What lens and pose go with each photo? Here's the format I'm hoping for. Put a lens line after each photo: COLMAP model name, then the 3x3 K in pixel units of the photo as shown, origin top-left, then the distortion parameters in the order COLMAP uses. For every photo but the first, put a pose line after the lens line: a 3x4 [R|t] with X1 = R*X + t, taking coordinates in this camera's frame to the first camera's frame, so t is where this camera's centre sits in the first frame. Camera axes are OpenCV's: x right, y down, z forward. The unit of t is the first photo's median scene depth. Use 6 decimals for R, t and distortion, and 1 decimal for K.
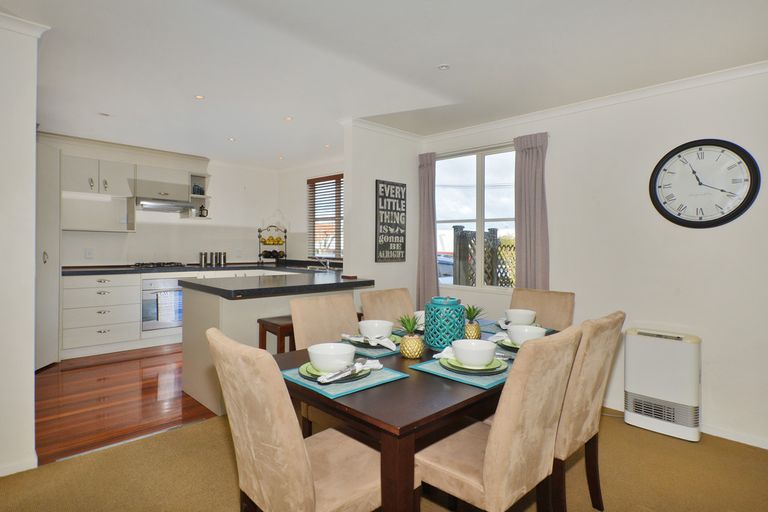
lens RADIAL K [[416.2, 0, 384.9], [0, 416.2, 250.1], [0, 0, 1]] dist [0.001507, 0.000336]
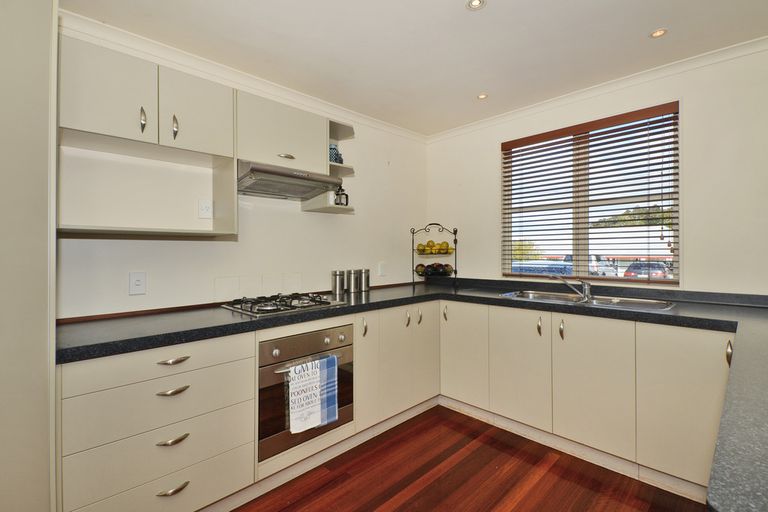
lens RADIAL K [[352.1, 0, 380.9], [0, 352.1, 253.0], [0, 0, 1]] dist [-0.000657, -0.000210]
pose [[0.999255, -0.023389, -0.030706, -0.474048], [0.023165, 0.999703, -0.007614, -0.018338], [0.030875, 0.006897, 0.999499, 0.680768]]
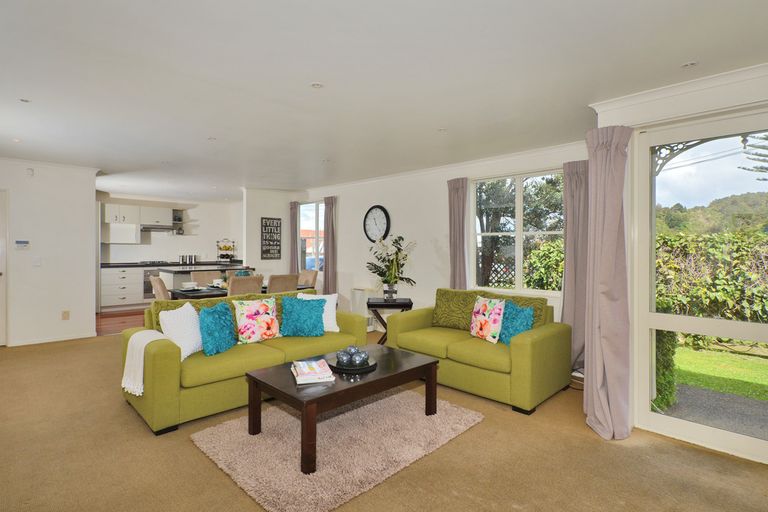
lens RADIAL K [[385.6, 0, 386.1], [0, 385.6, 256.8], [0, 0, 1]] dist [0.002310, 0.000236]
pose [[0.999972, -0.006744, -0.003132, 0.525261], [0.006780, 0.999909, 0.011633, -0.000951], [0.003053, -0.011654, 0.999927, -0.744096]]
